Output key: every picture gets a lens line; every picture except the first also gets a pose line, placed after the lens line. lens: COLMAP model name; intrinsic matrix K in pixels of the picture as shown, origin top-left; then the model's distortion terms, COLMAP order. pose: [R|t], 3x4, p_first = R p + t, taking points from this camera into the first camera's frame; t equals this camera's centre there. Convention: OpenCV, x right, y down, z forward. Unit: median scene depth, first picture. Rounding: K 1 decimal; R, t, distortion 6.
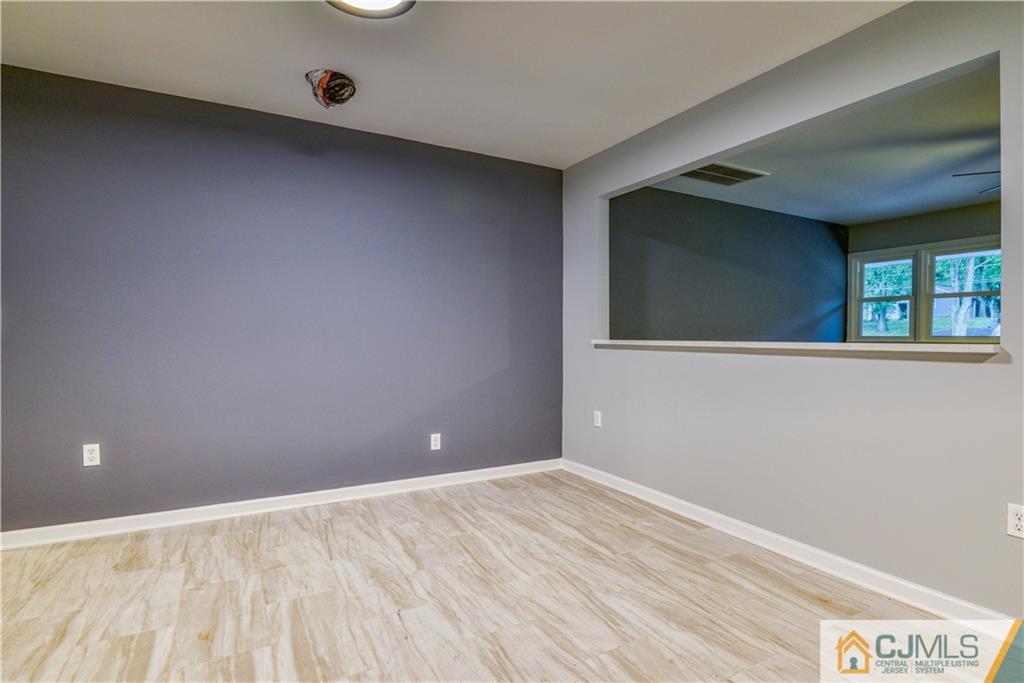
lens RADIAL K [[523.8, 0, 504.7], [0, 523.8, 338.6], [0, 0, 1]] dist [-0.020272, 0.000839]
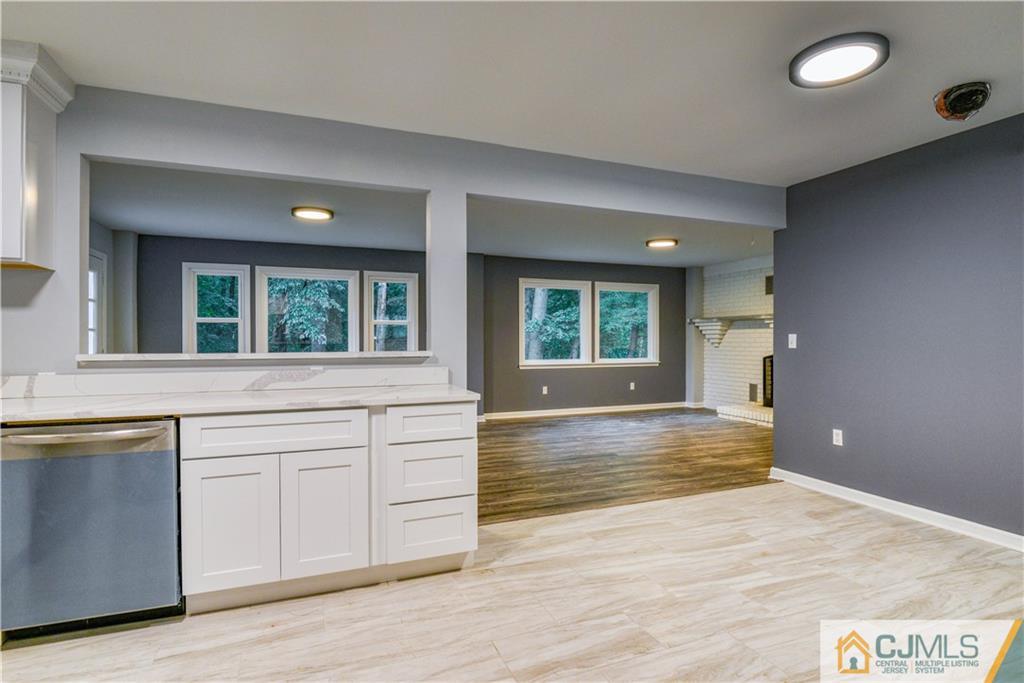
lens RADIAL K [[525.7, 0, 526.0], [0, 525.7, 341.9], [0, 0, 1]] dist [-0.000568, -0.013289]
pose [[-0.099195, 0.006959, -0.995044, 0.752230], [-0.018057, 0.999798, 0.008793, -0.030300], [0.994904, 0.018840, -0.099049, 0.337072]]
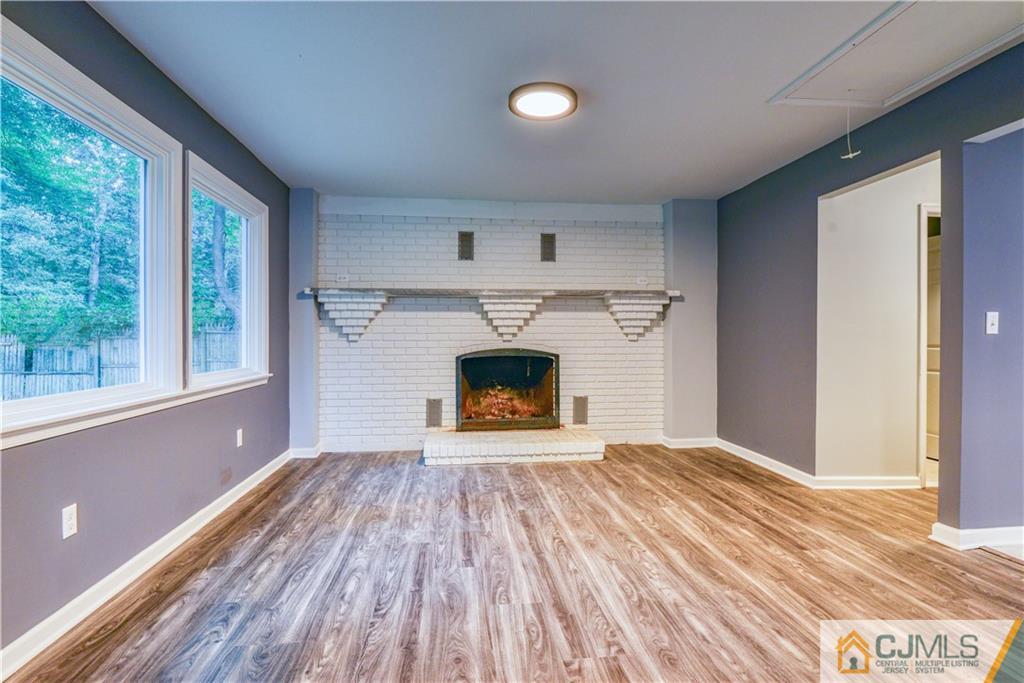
lens RADIAL K [[517.1, 0, 513.3], [0, 517.1, 339.2], [0, 0, 1]] dist [0.001430, -0.010574]
pose [[0.927219, 0.002218, -0.374513, -1.528221], [-0.008458, 0.999851, -0.015017, 0.026390], [0.374424, 0.017092, 0.927100, -0.320233]]
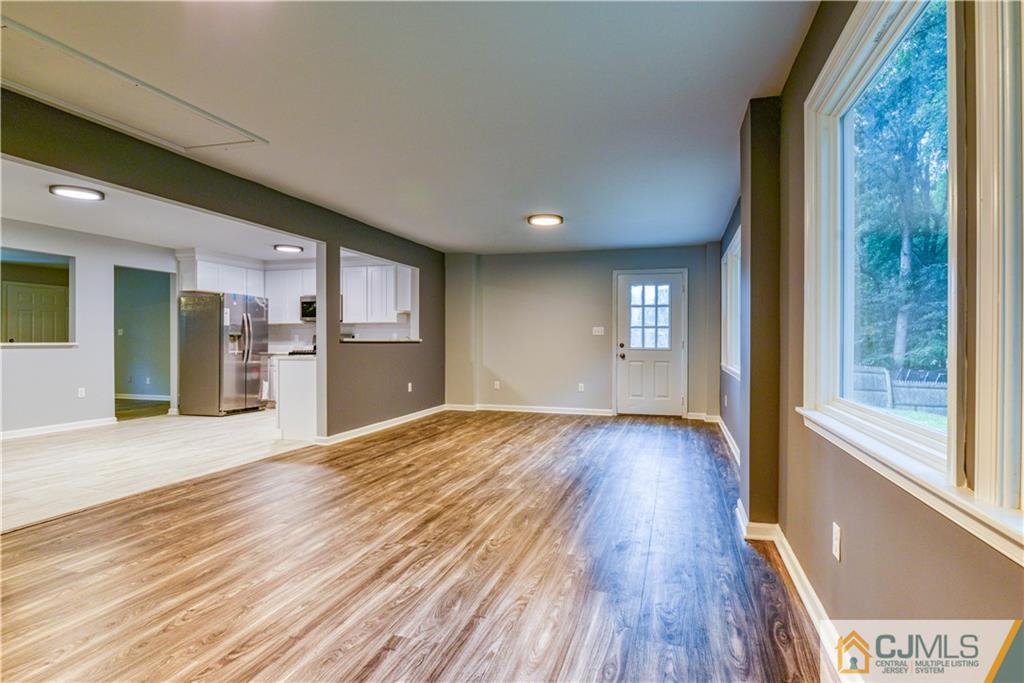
lens RADIAL K [[514.5, 0, 522.2], [0, 514.5, 347.0], [0, 0, 1]] dist [-0.012025, 0.000011]
pose [[-0.699322, -0.008892, 0.714752, -2.611463], [0.011592, 0.999650, 0.023777, 0.002806], [-0.714713, 0.024913, -0.698974, 0.925359]]
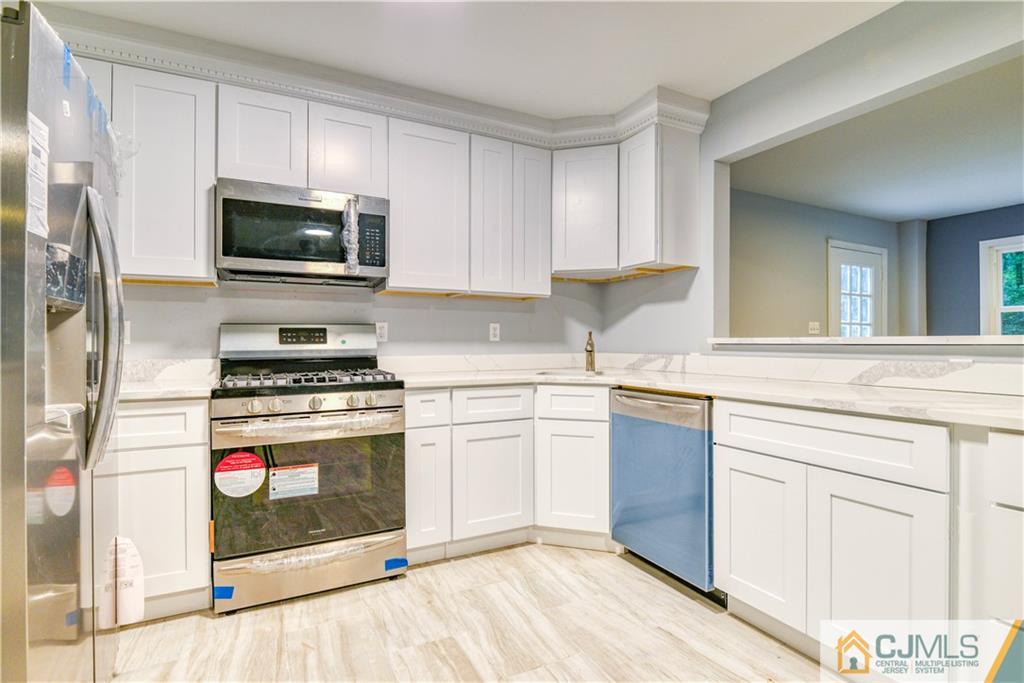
lens RADIAL K [[505.0, 0, 514.2], [0, 505.0, 339.8], [0, 0, 1]] dist [0.000629, -0.012677]
pose [[-0.999780, 0.000474, 0.020970, 0.257036], [0.000711, 0.999936, 0.011318, 0.008924], [-0.020963, 0.011330, -0.999716, 0.489744]]
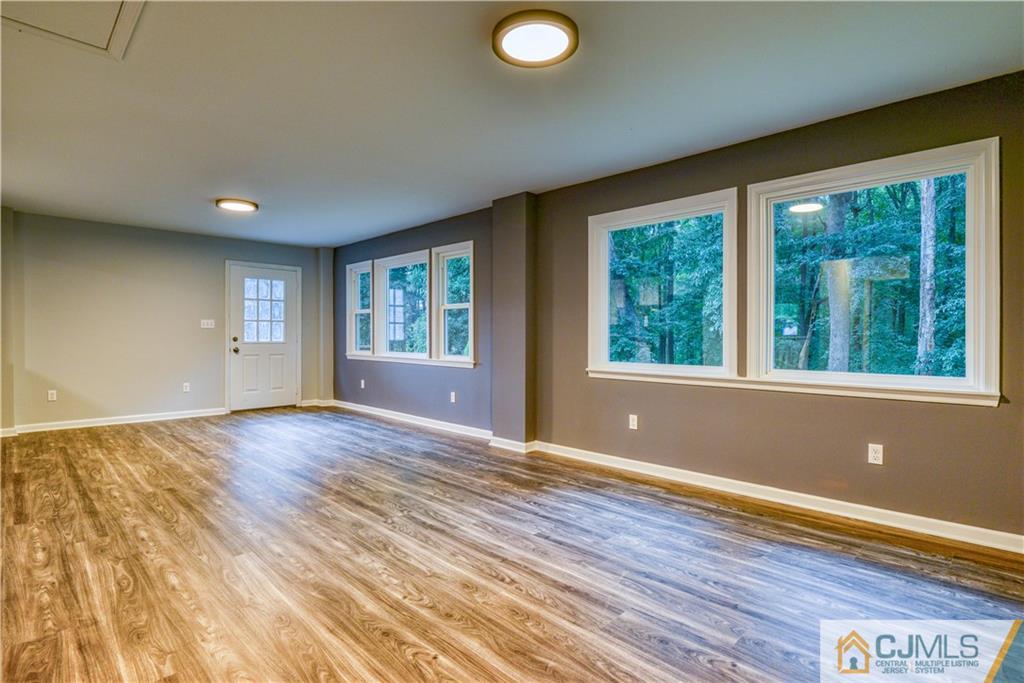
lens RADIAL K [[522.7, 0, 512.7], [0, 522.7, 338.0], [0, 0, 1]] dist [-0.006466, -0.001338]
pose [[-0.962168, 0.001222, -0.272454, -1.609831], [-0.005484, 0.999701, 0.023850, -0.010976], [0.272402, 0.024442, -0.961873, 1.601629]]
